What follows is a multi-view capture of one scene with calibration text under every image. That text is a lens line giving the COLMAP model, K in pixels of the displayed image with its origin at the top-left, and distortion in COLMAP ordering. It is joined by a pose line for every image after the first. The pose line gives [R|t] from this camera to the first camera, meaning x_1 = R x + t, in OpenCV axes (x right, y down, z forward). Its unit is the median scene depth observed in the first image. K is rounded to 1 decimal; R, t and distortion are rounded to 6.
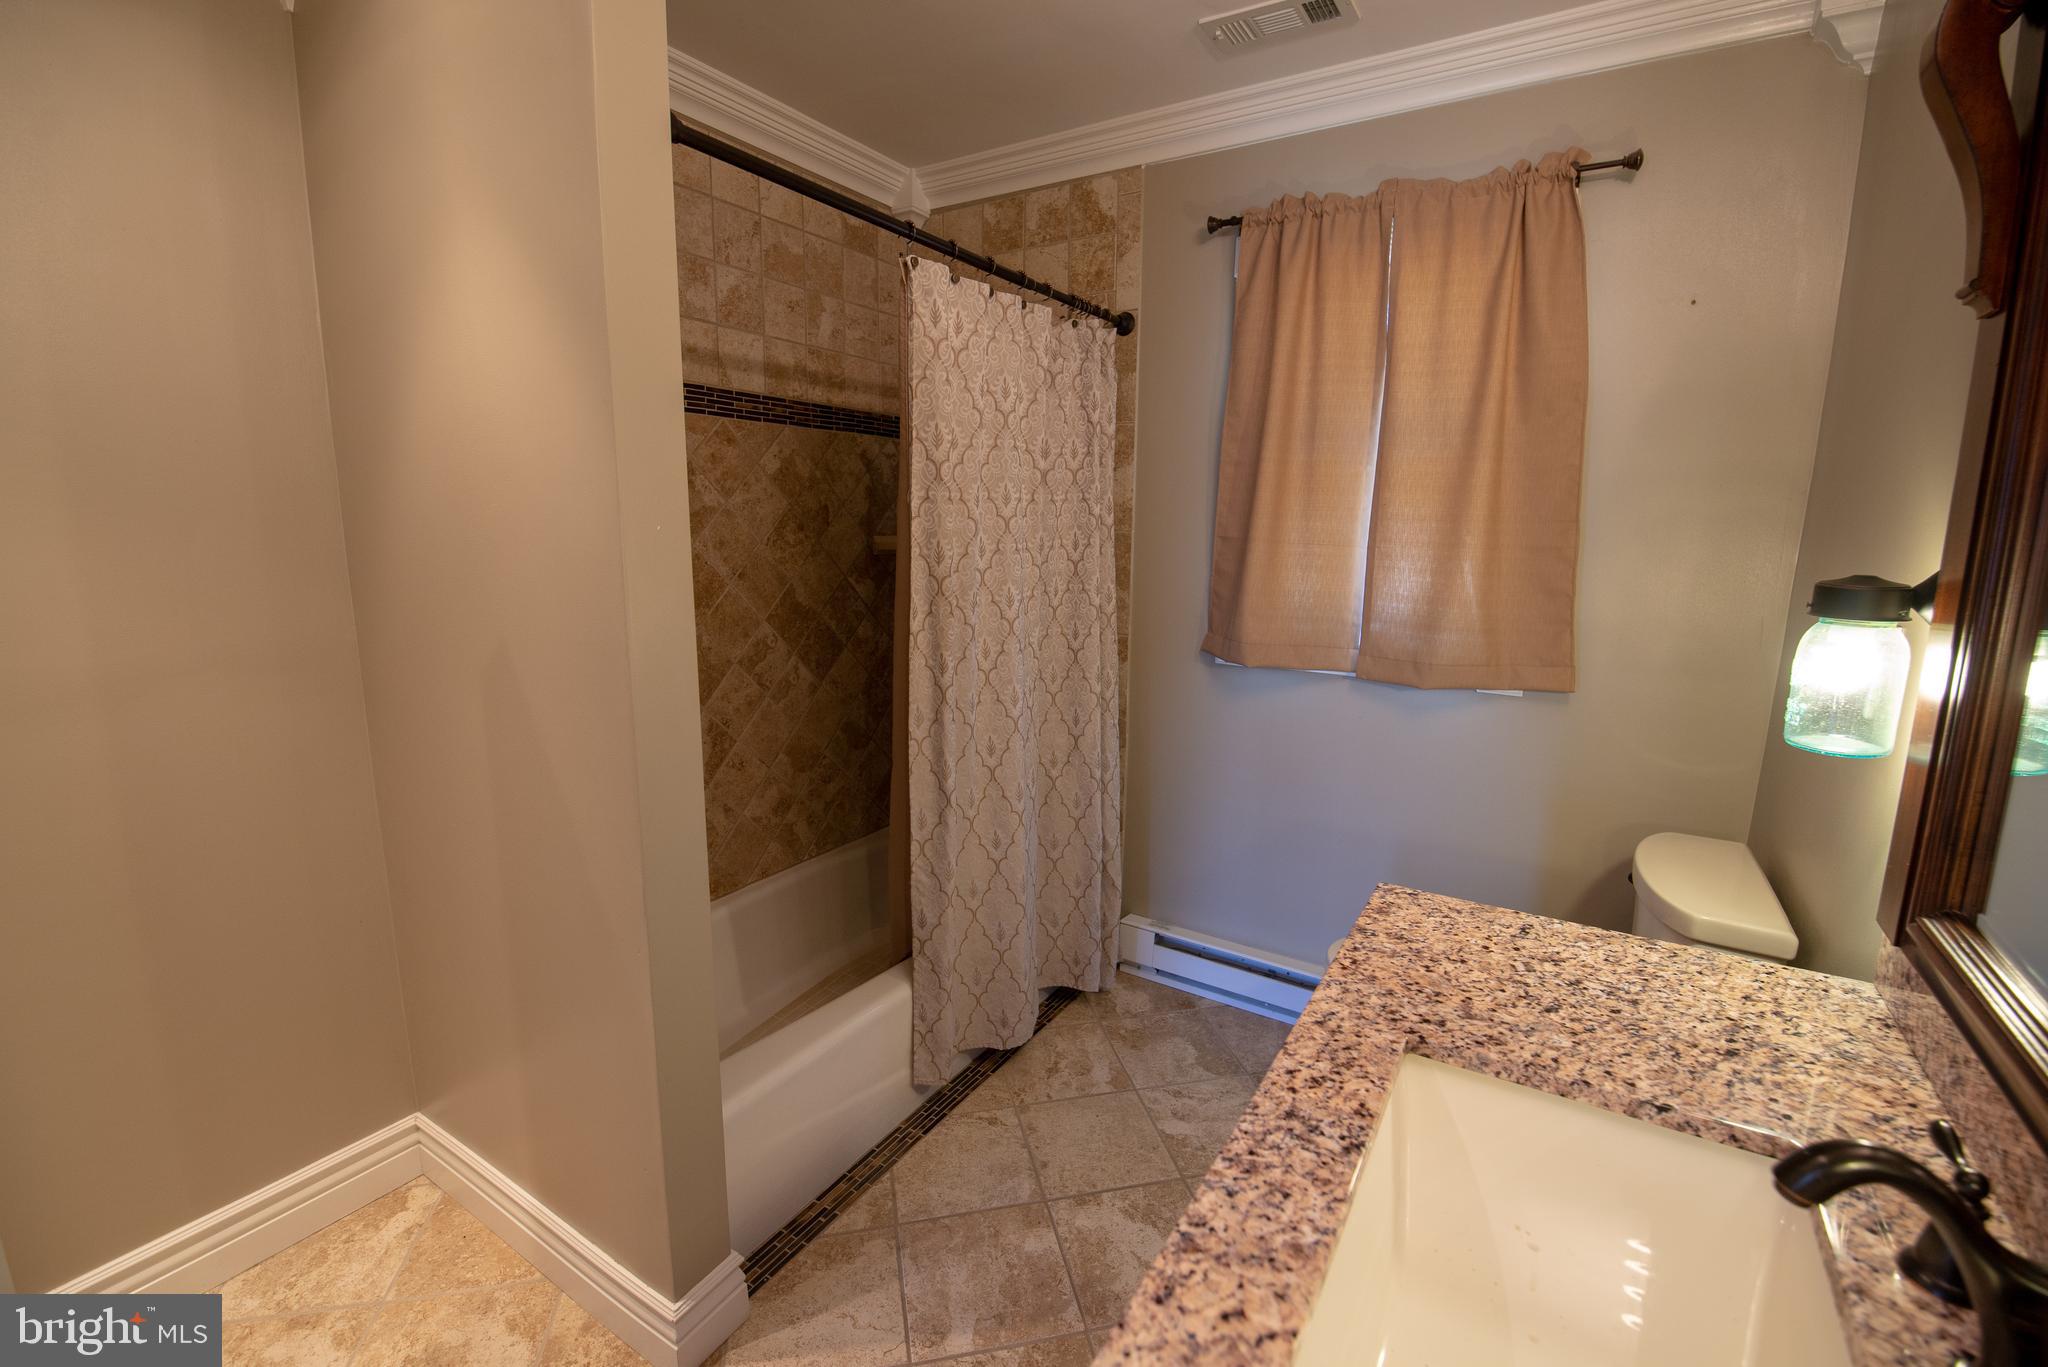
lens RADIAL K [[885.7, 0, 1027.9], [0, 885.7, 677.3], [0, 0, 1]] dist [0.001534, -0.009912]
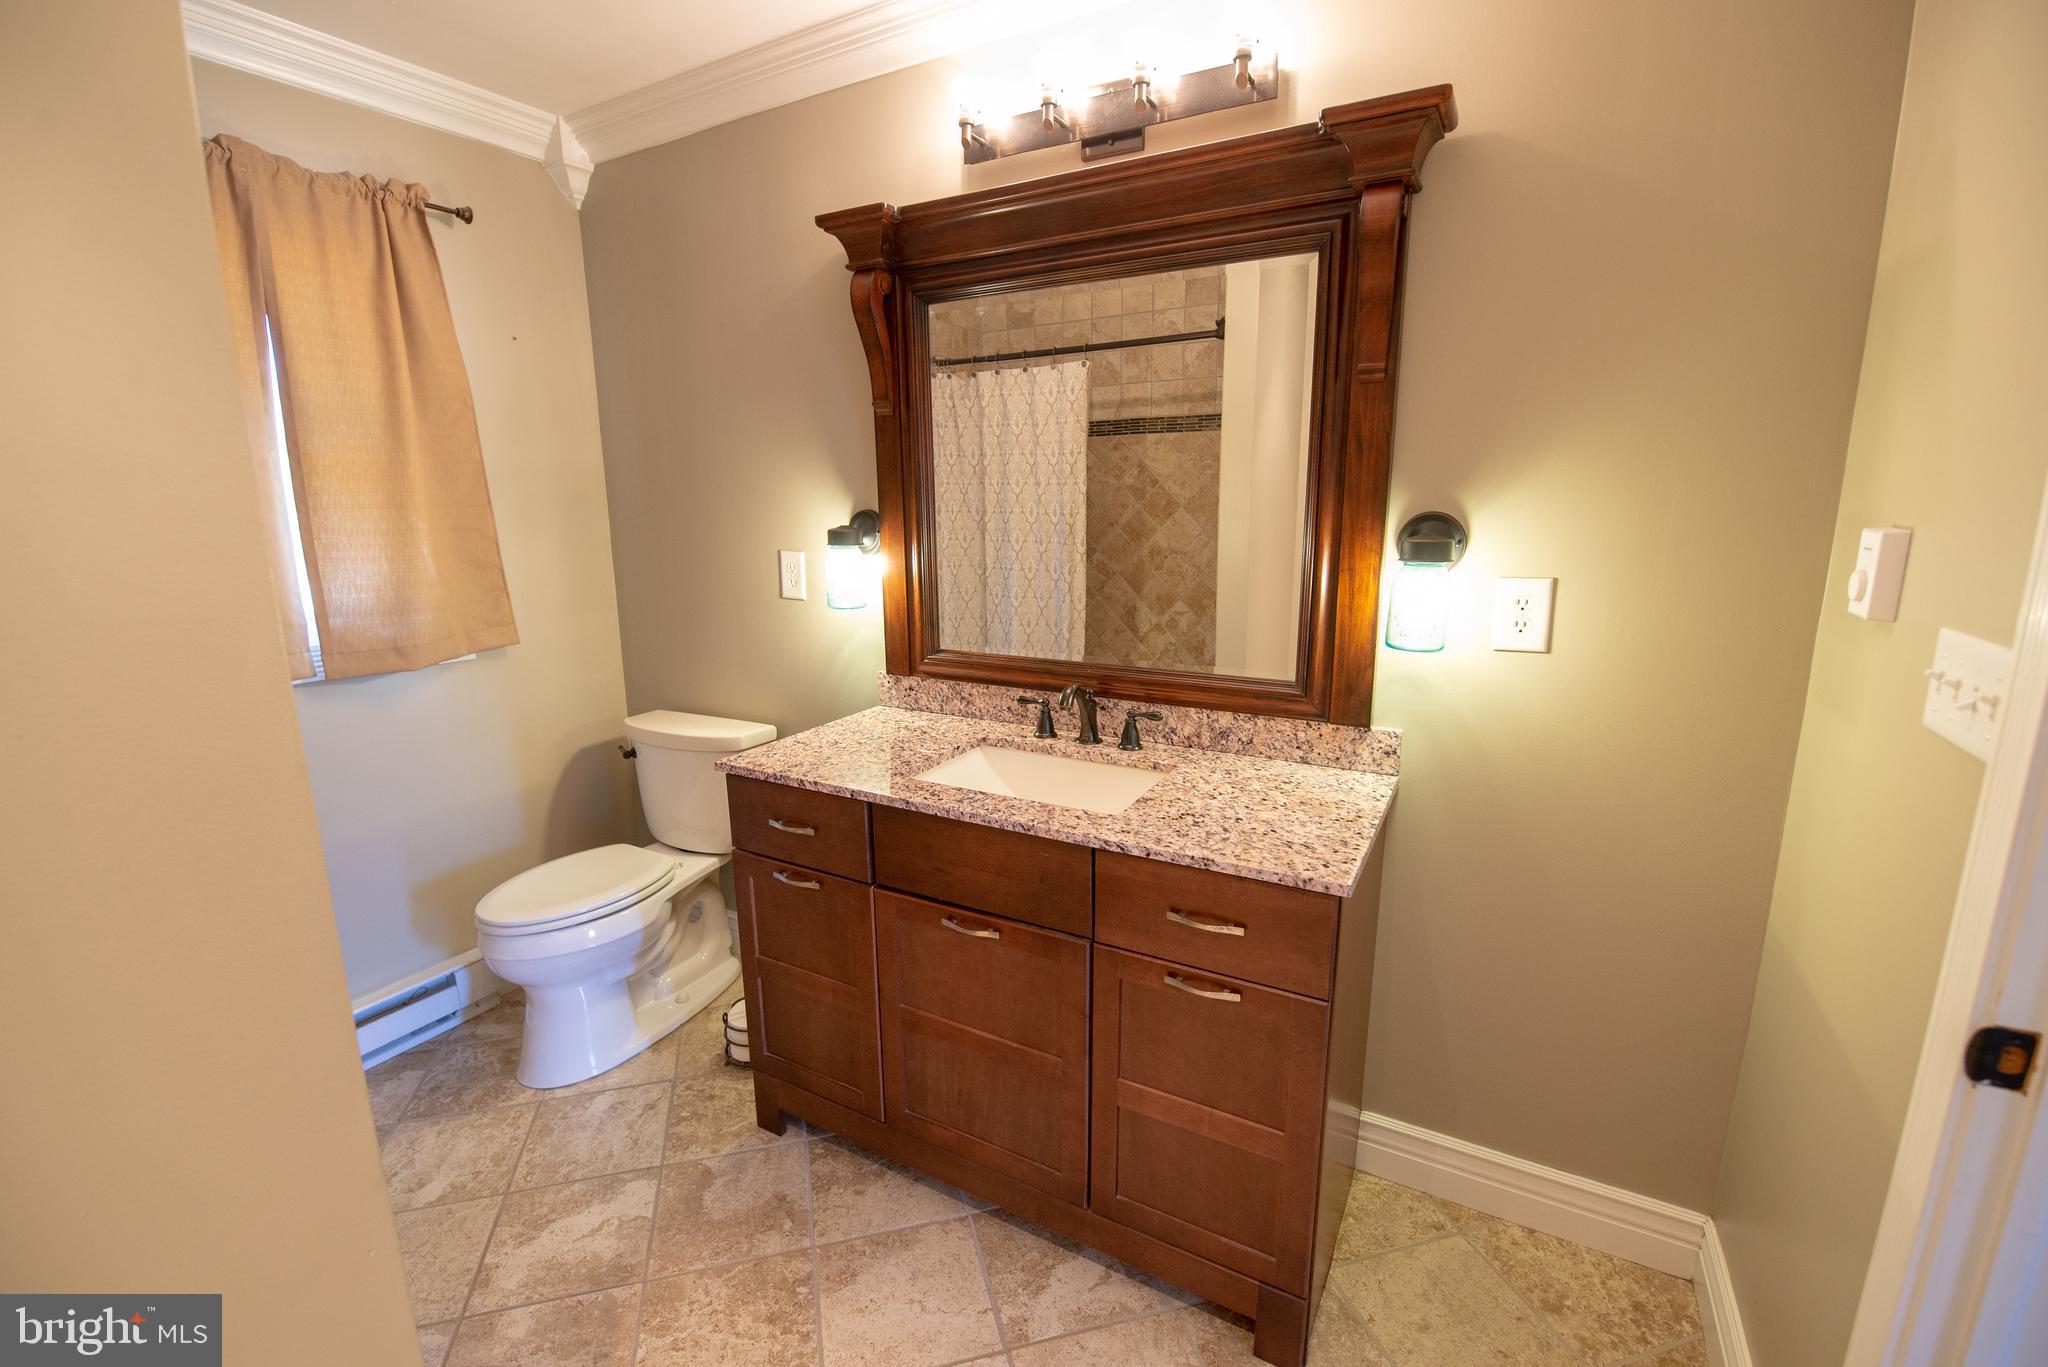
lens RADIAL K [[885.7, 0, 1027.9], [0, 885.7, 677.3], [0, 0, 1]] dist [0.001534, -0.009912]
pose [[-0.046332, -0.213557, 0.975831, -0.921391], [0.190587, 0.957046, 0.218495, -0.105219], [-0.980576, 0.196104, -0.003641, 0.457747]]
